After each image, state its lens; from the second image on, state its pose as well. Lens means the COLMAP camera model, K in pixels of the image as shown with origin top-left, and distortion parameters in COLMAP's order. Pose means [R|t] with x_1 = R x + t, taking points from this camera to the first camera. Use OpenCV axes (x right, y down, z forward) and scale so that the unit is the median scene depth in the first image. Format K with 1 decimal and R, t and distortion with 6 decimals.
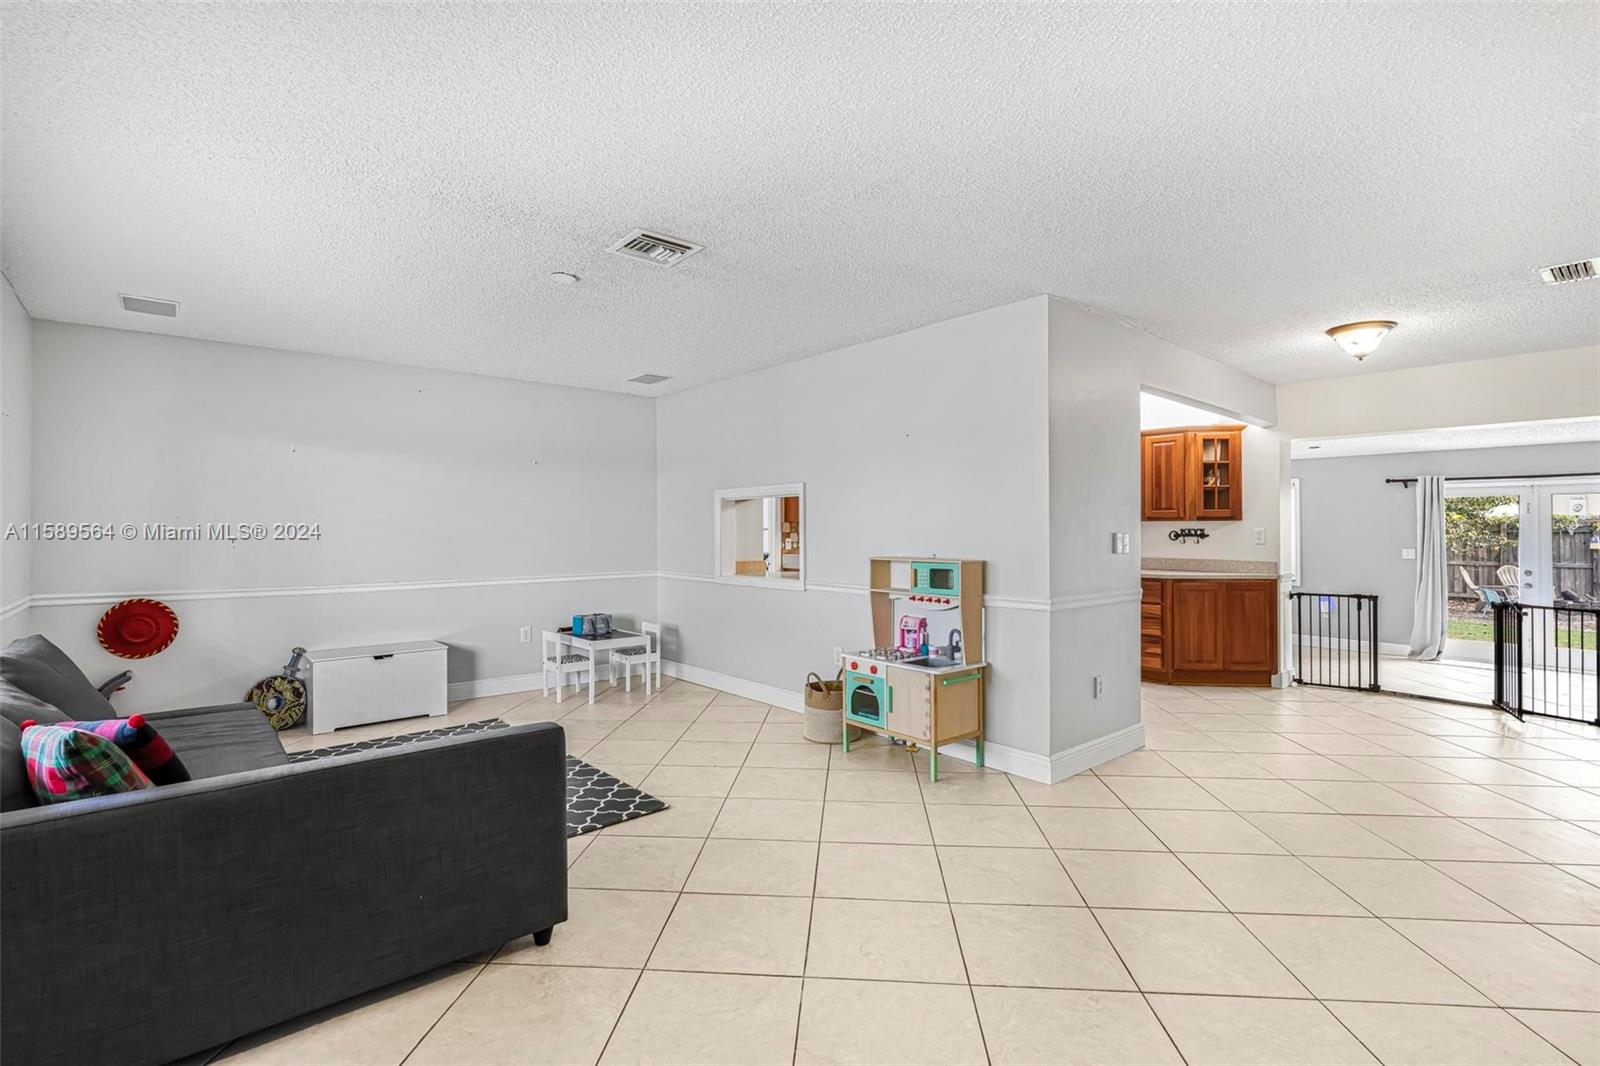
lens RADIAL K [[723.0, 0, 807.1], [0, 723.0, 526.8], [0, 0, 1]] dist [-0.006767, 0.003249]
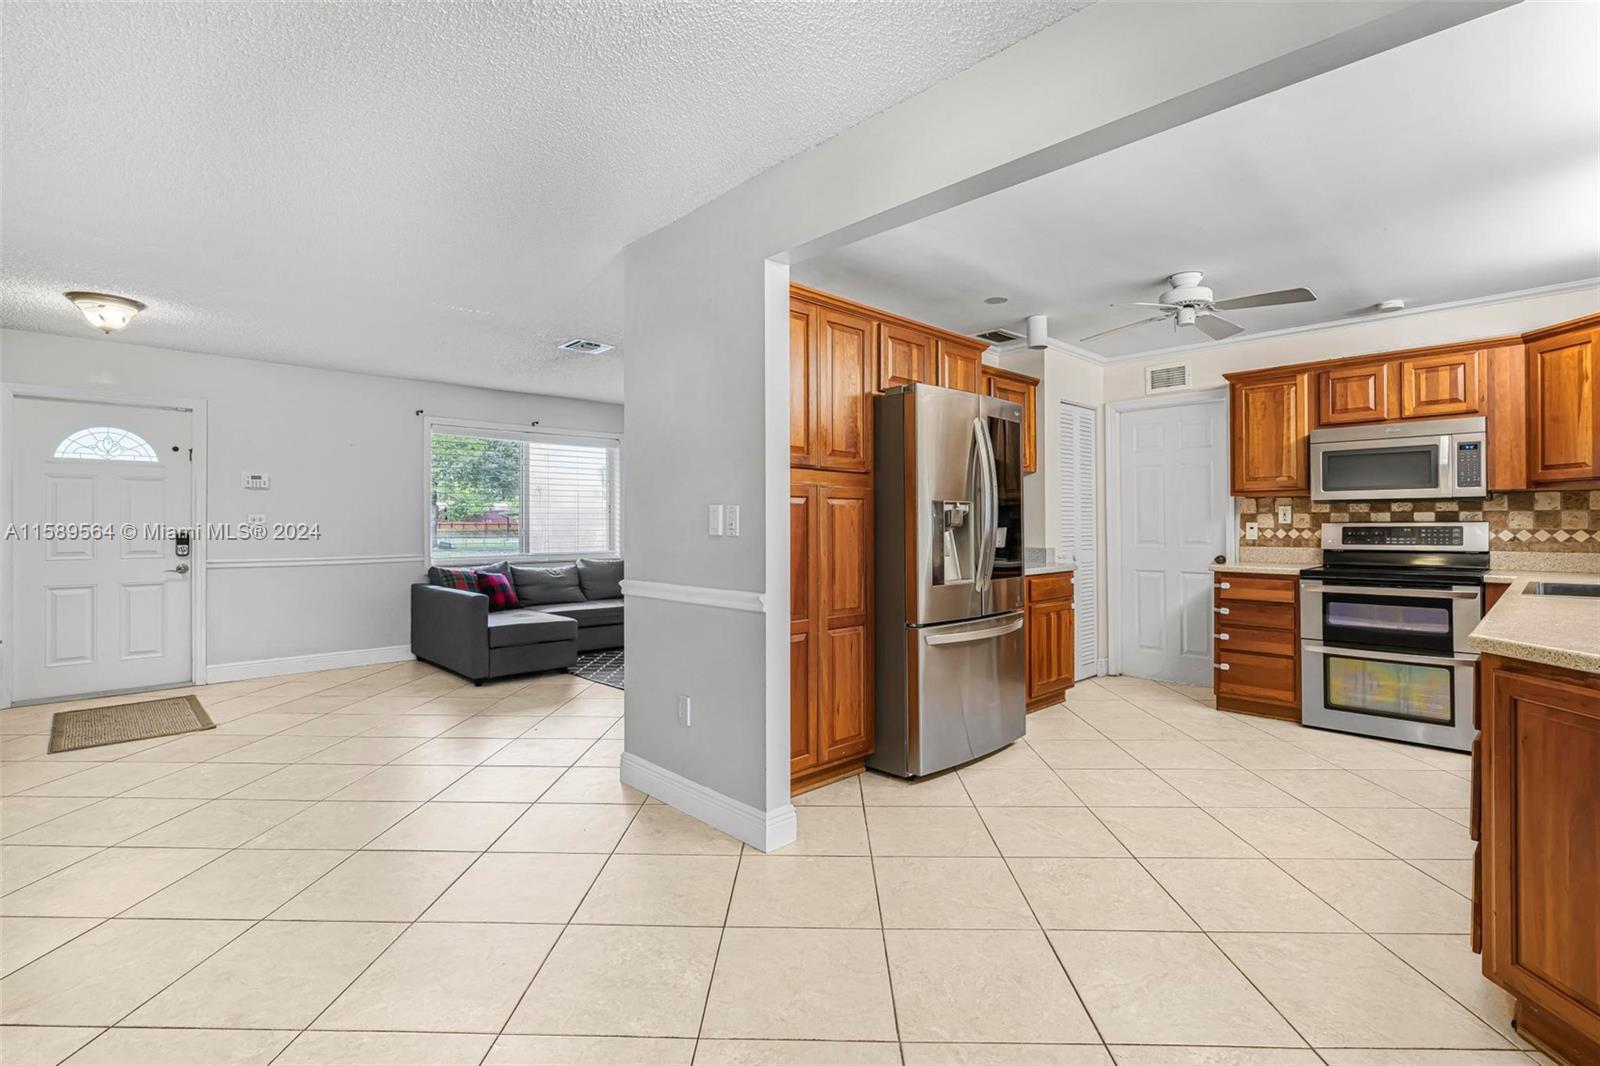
lens RADIAL K [[723.0, 0, 806.3], [0, 723.0, 521.2], [0, 0, 1]] dist [-0.006767, 0.003249]
pose [[0.066238, -0.005136, -0.997791, 0.803948], [0.007950, 0.999958, -0.004620, 0.019550], [0.997772, -0.007626, 0.066276, 0.739157]]
